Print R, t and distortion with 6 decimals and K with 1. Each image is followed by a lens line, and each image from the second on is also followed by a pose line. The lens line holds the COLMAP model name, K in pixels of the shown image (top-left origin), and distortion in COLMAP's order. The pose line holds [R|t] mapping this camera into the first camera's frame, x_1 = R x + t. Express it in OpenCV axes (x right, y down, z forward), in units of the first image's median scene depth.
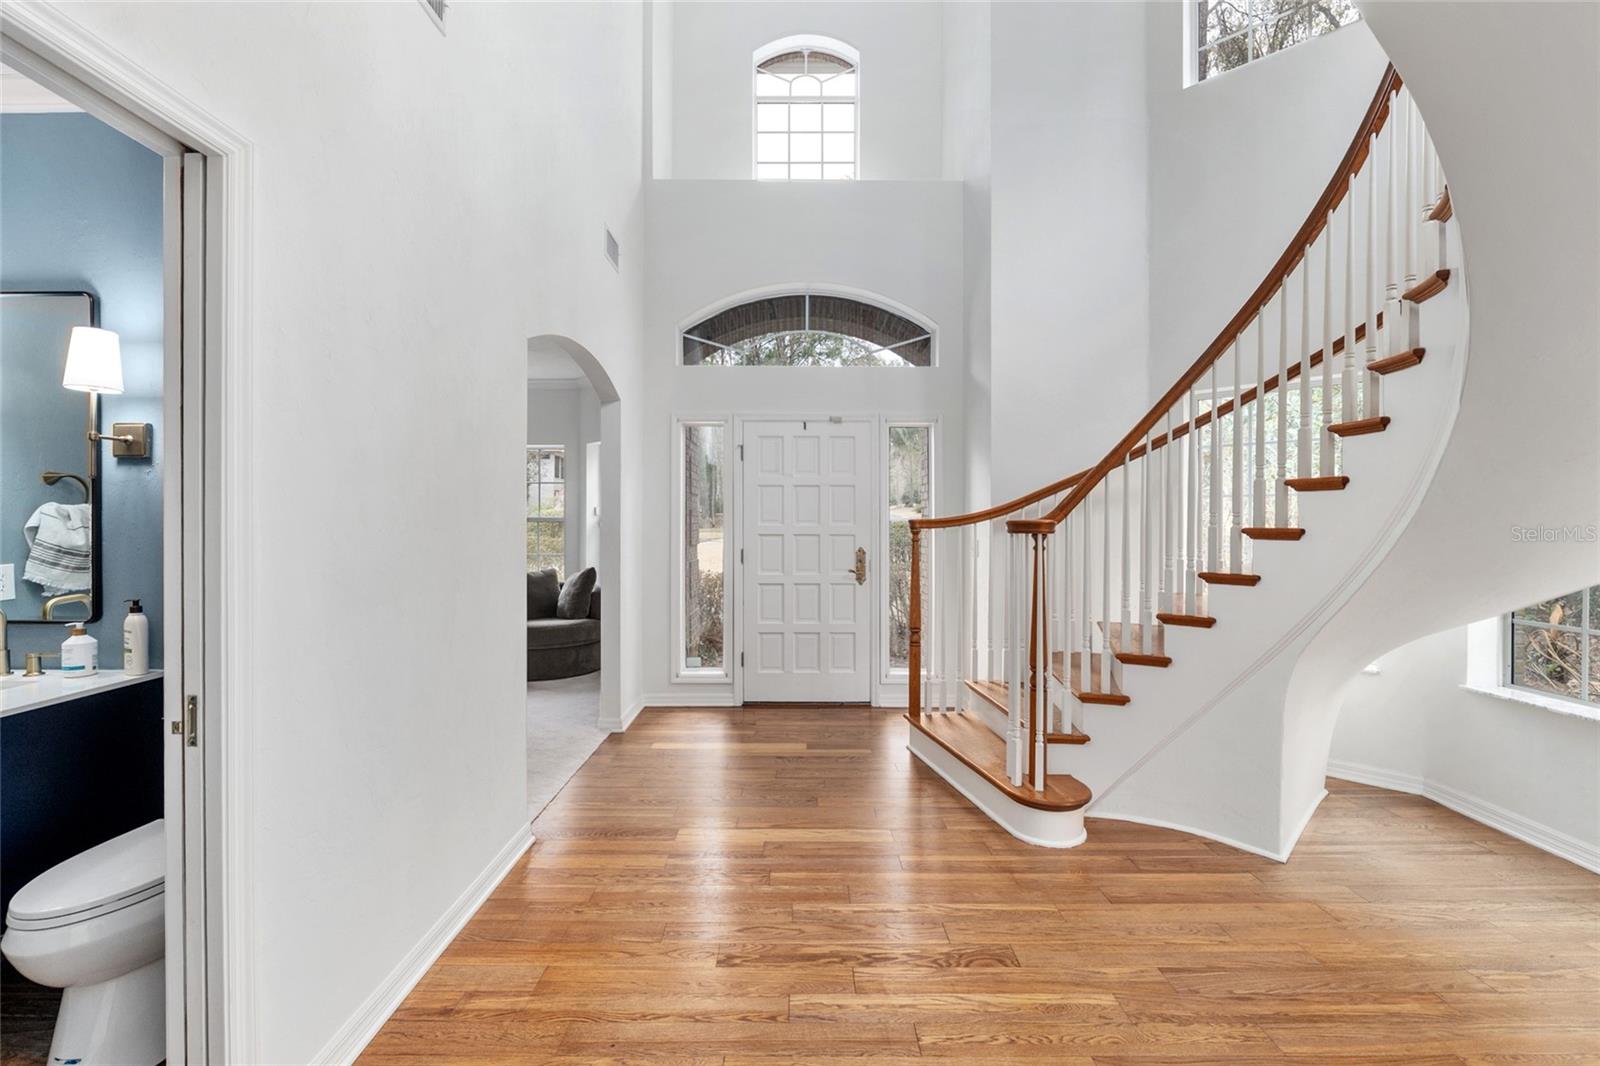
lens RADIAL K [[709.0, 0, 803.1], [0, 709.0, 521.9], [0, 0, 1]] dist [0.000118, -0.000511]
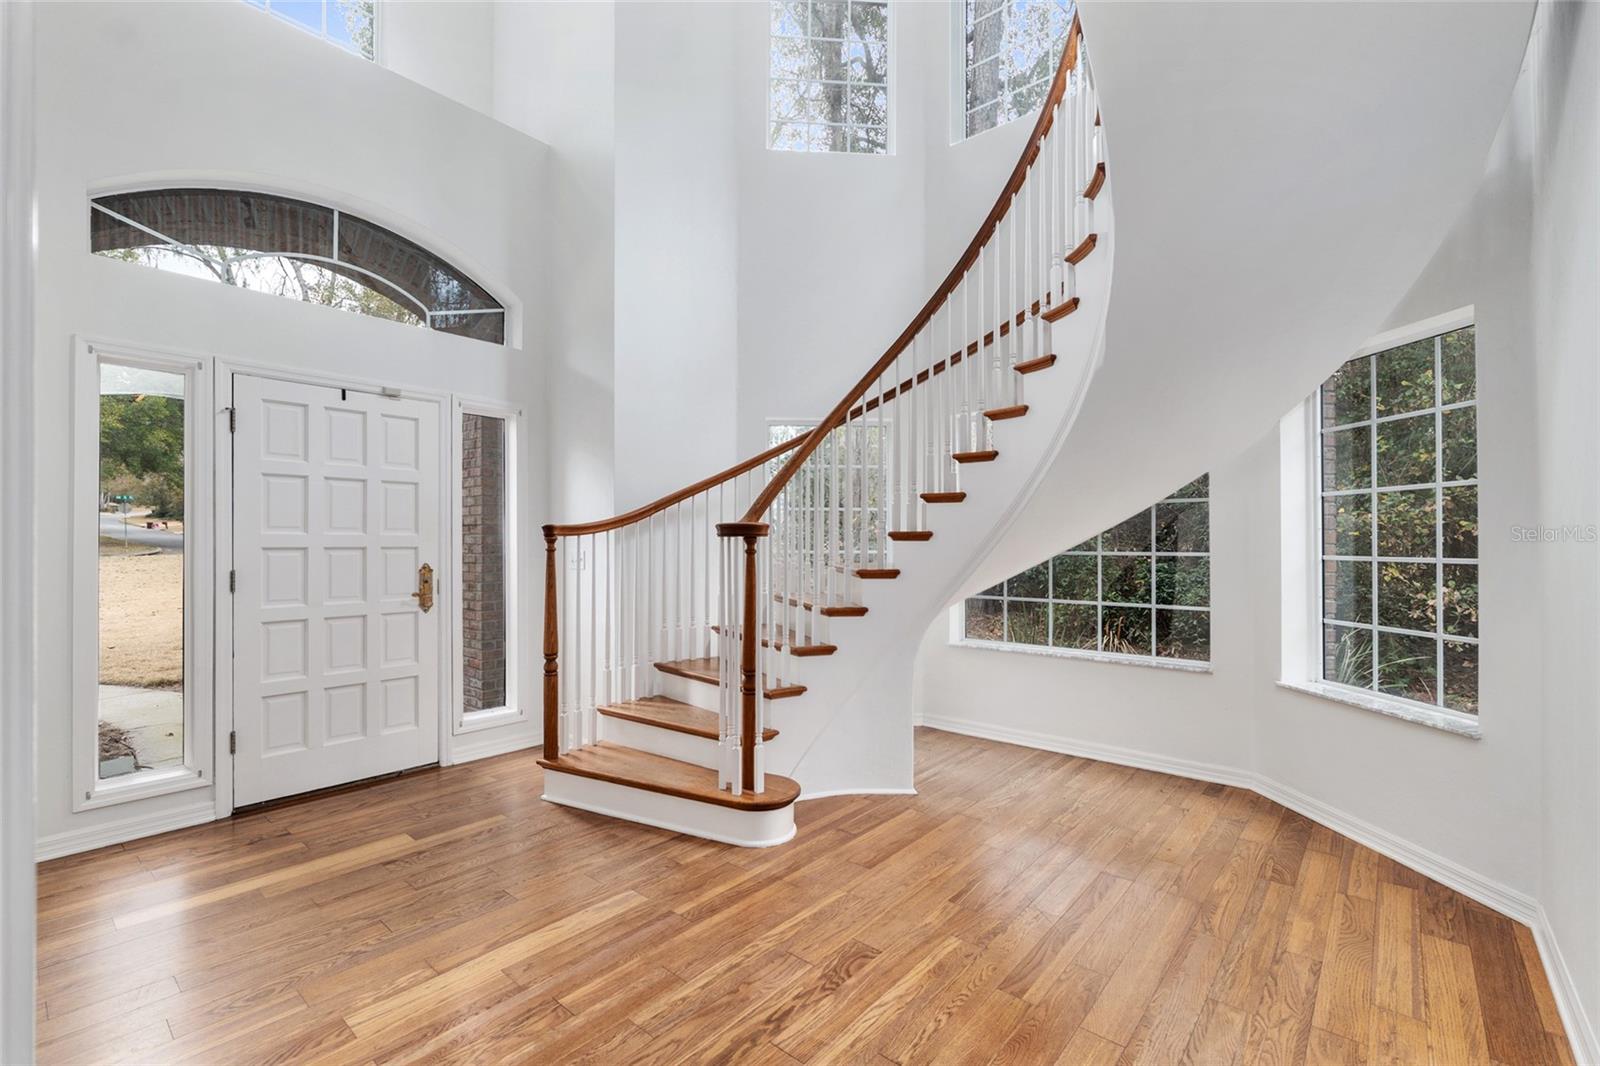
lens RADIAL K [[709.0, 0, 803.3], [0, 709.0, 543.0], [0, 0, 1]] dist [0.000118, -0.000511]
pose [[0.640121, -0.001312, 0.768273, -0.396844], [0.005530, 0.999981, -0.002900, 0.028728], [-0.768254, 0.006105, 0.640116, 0.309335]]
